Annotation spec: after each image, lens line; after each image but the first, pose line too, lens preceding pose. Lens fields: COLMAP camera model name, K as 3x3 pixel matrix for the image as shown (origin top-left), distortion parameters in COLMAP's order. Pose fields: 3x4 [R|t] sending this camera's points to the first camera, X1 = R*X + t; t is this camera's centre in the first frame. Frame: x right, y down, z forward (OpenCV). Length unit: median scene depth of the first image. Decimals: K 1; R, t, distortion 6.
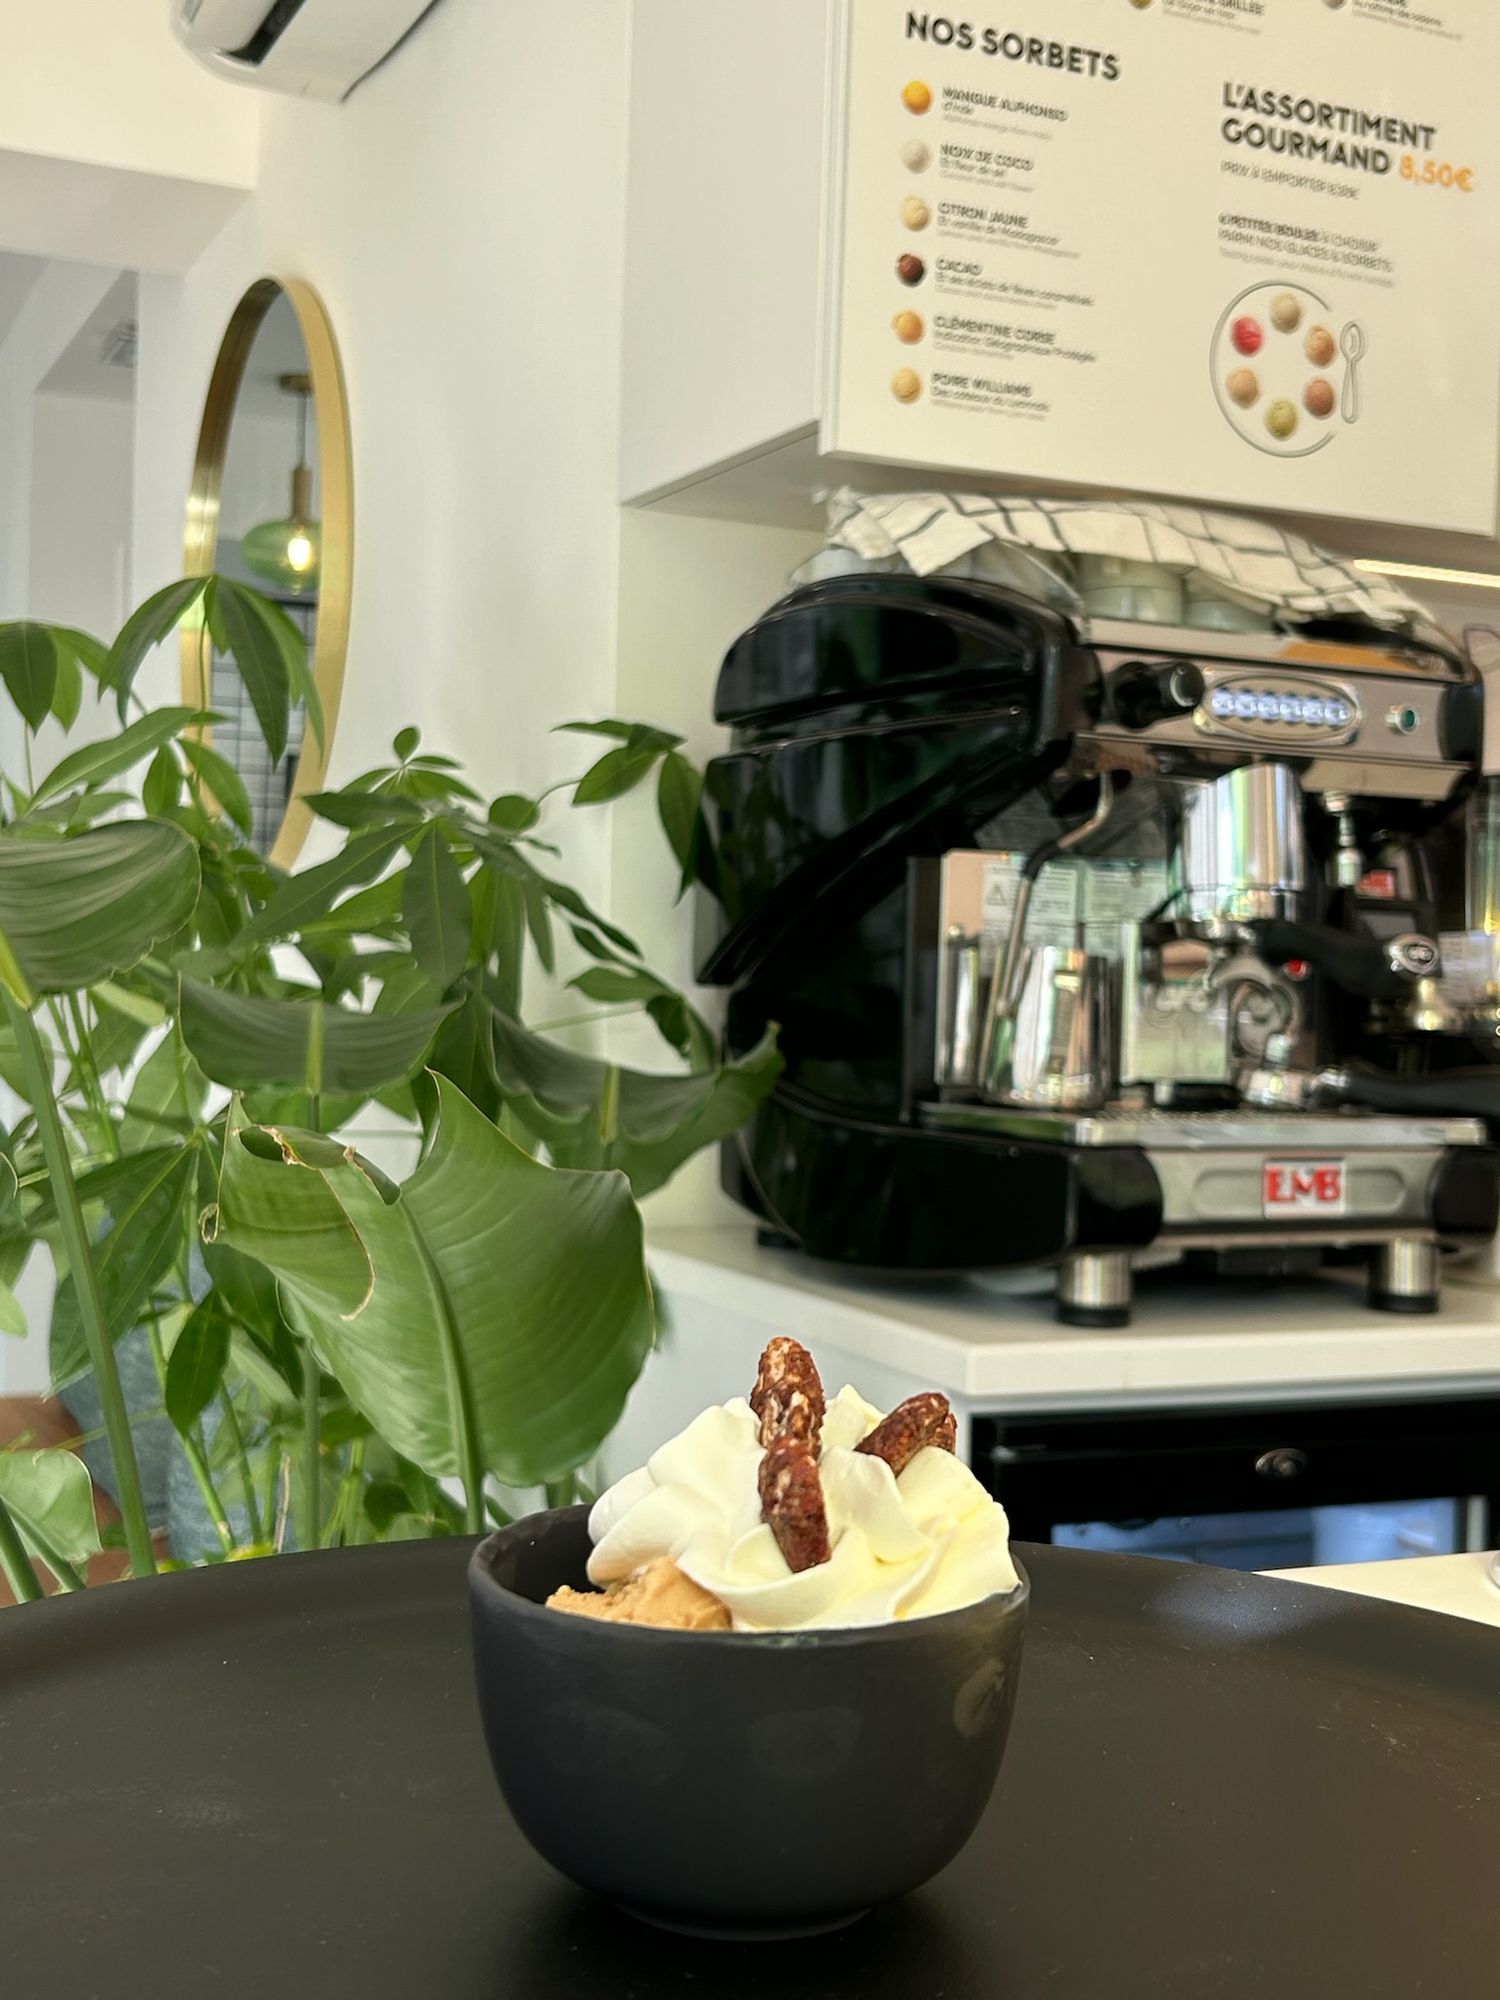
lens RADIAL K [[2462.2, 0, 750.0], [0, 2462.2, 1000.0], [0, 0, 1]] dist [0.019786, 0.008743]
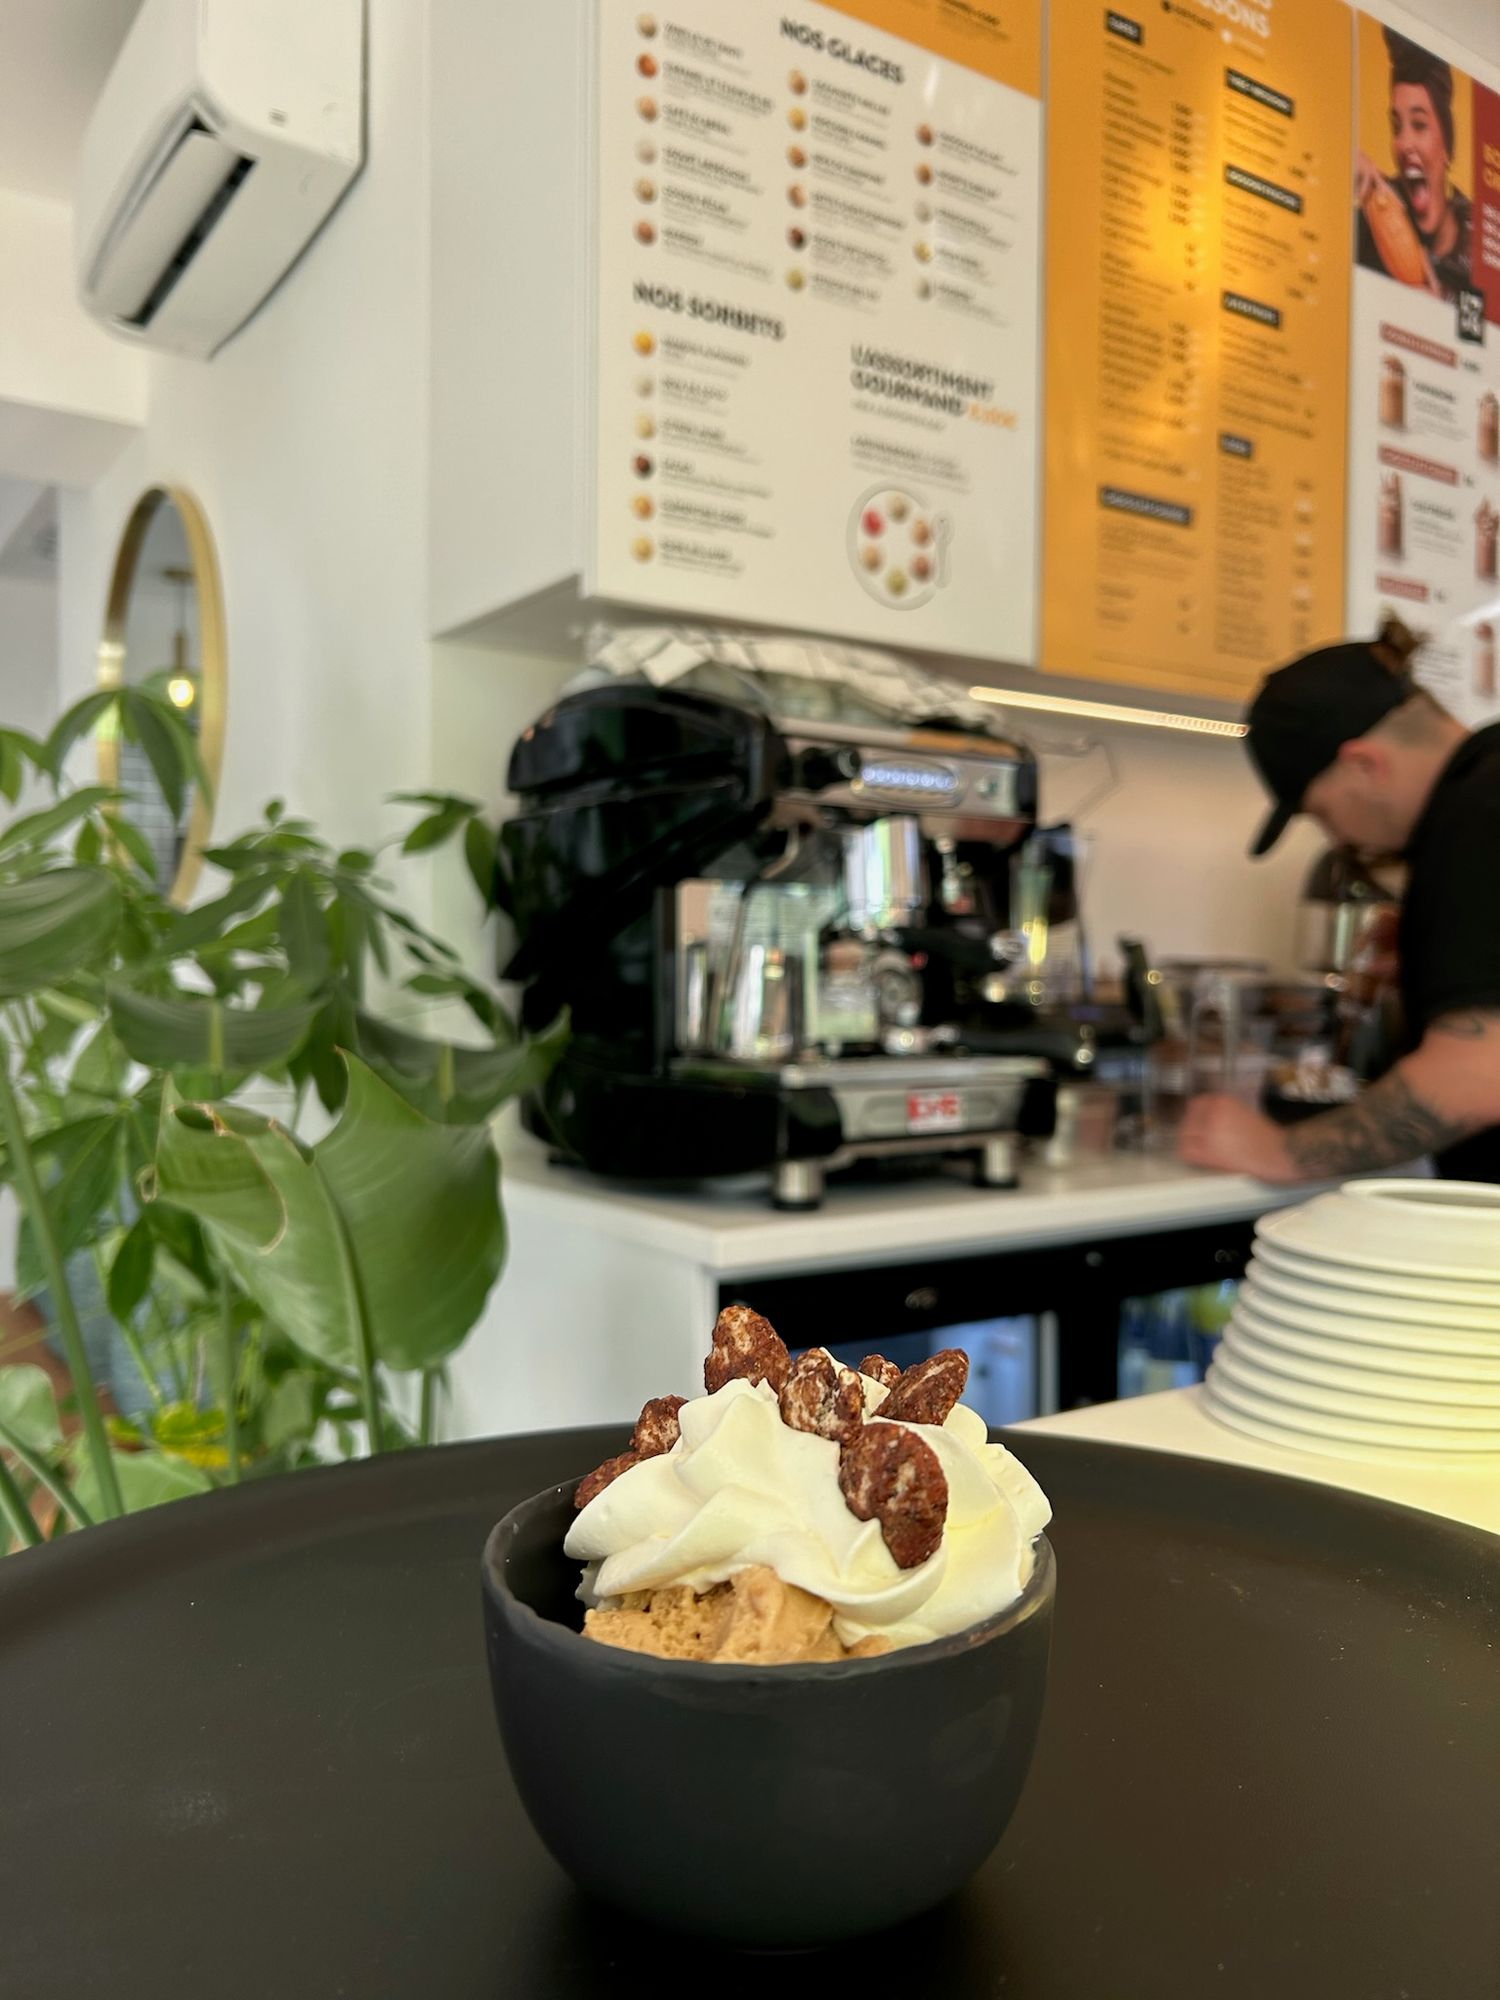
lens RADIAL K [[1542.3, 0, 754.9], [0, 1542.3, 1010.4], [0, 0, 1]] dist [0.014015, -0.035289]
pose [[0.984602, -0.029676, 0.172276, -0.031731], [0.027601, 0.999515, 0.014429, 0.001666], [-0.172621, -0.009451, 0.984943, 0.119003]]
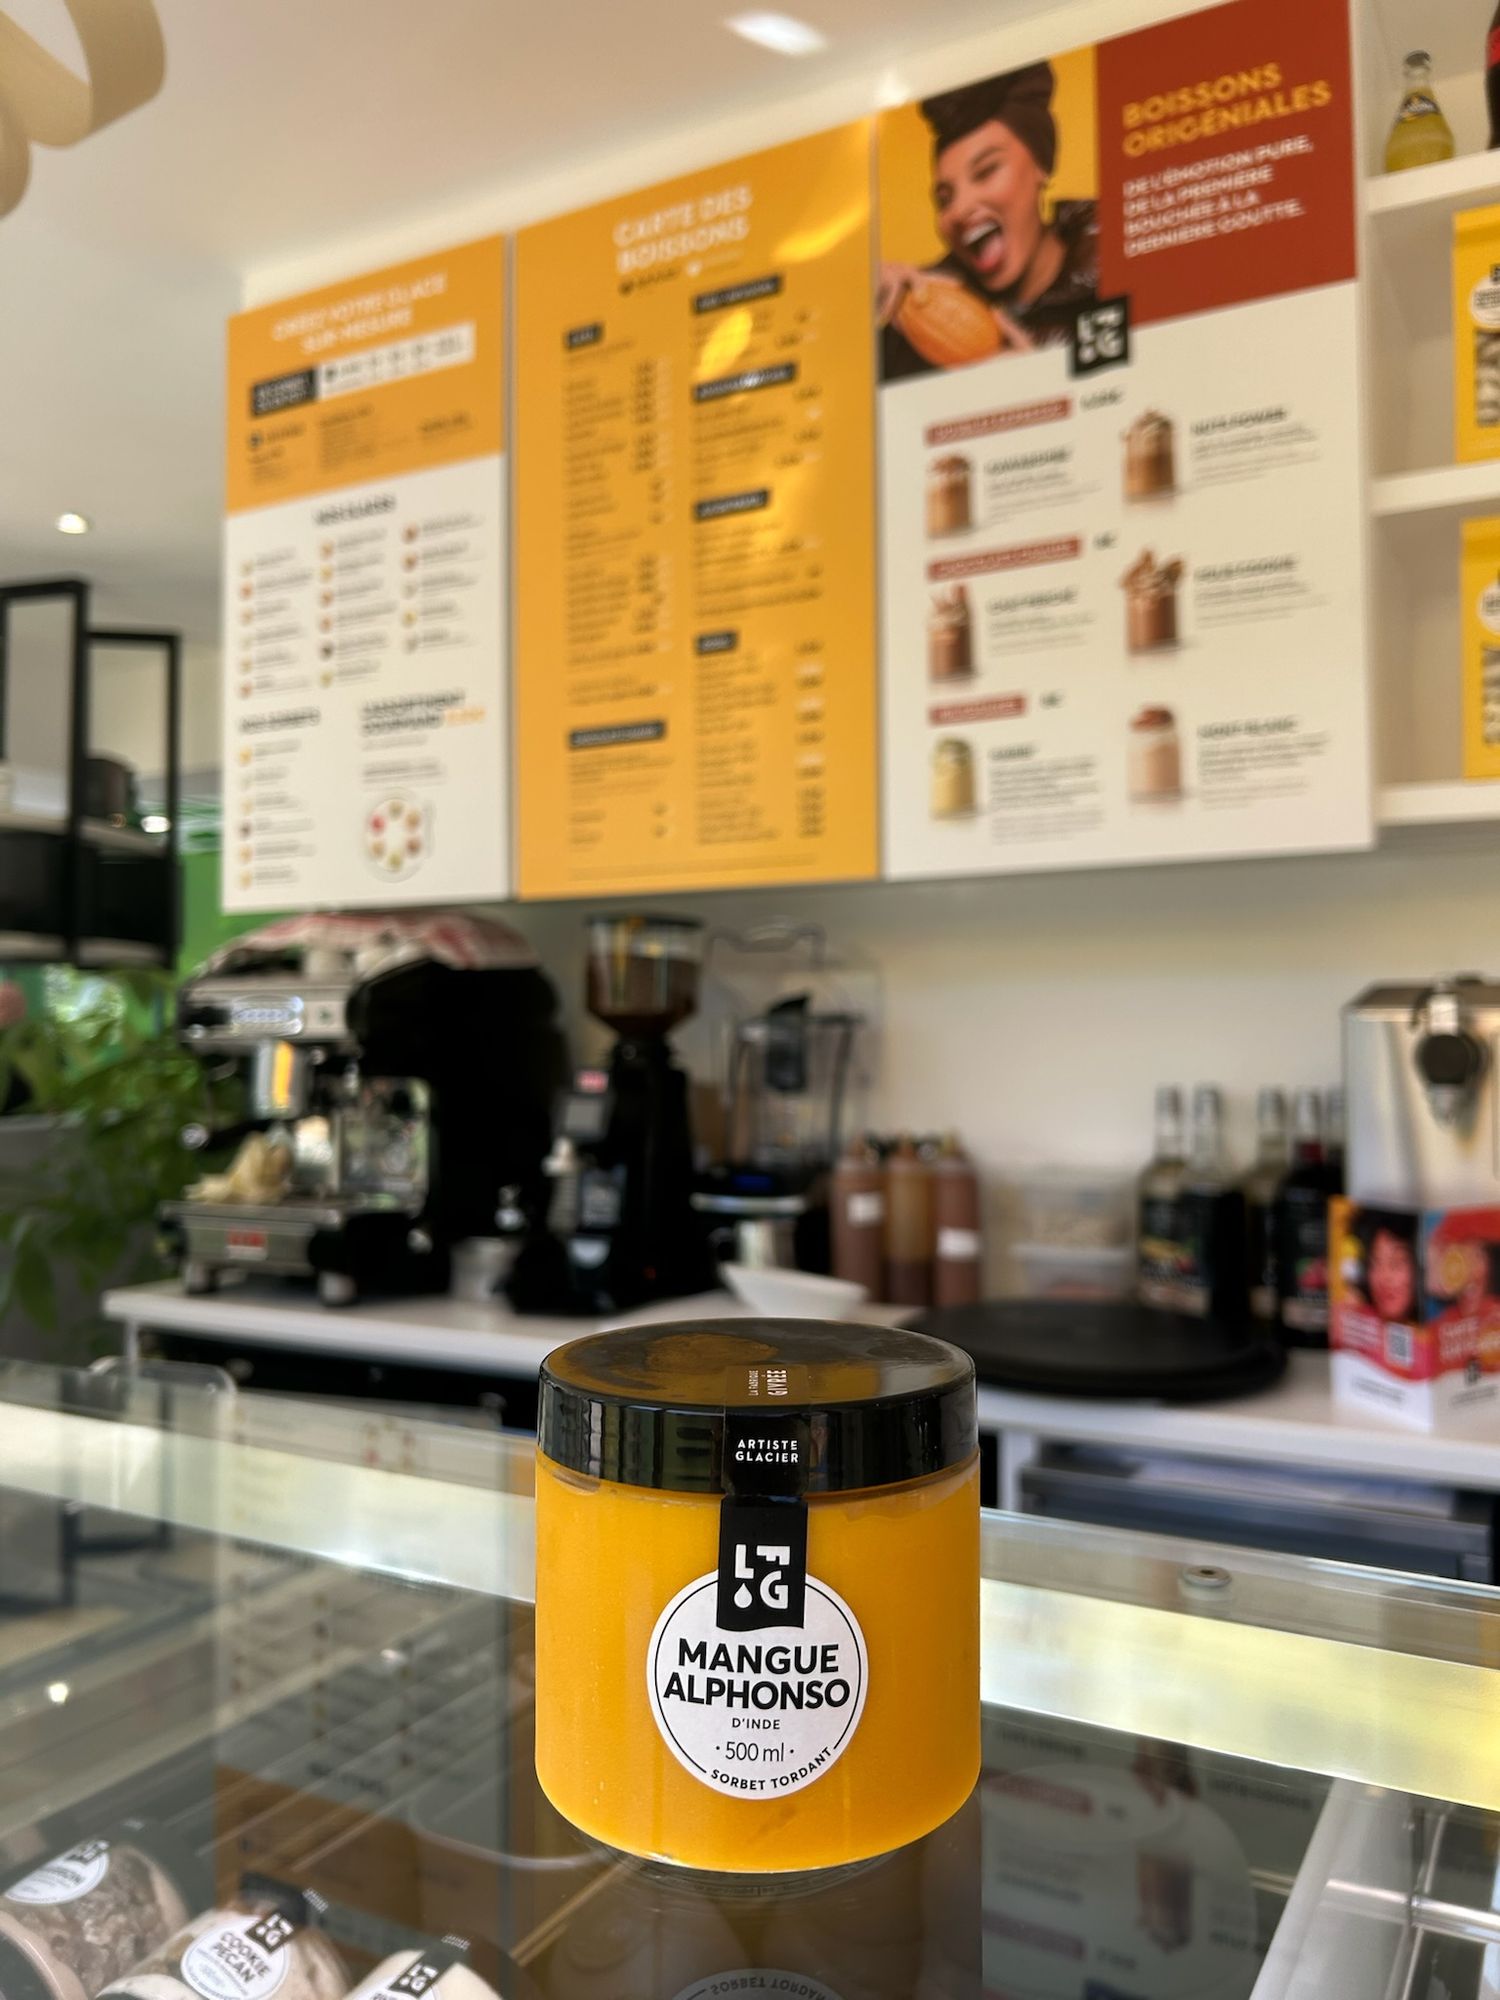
lens RADIAL K [[1542.3, 0, 754.9], [0, 1542.3, 1010.4], [0, 0, 1]] dist [0.014015, -0.035289]
pose [[0.600292, -0.052981, -0.798024, 1.433589], [0.005664, 0.998060, -0.062001, -0.034385], [0.799761, 0.032699, 0.599427, 0.501077]]
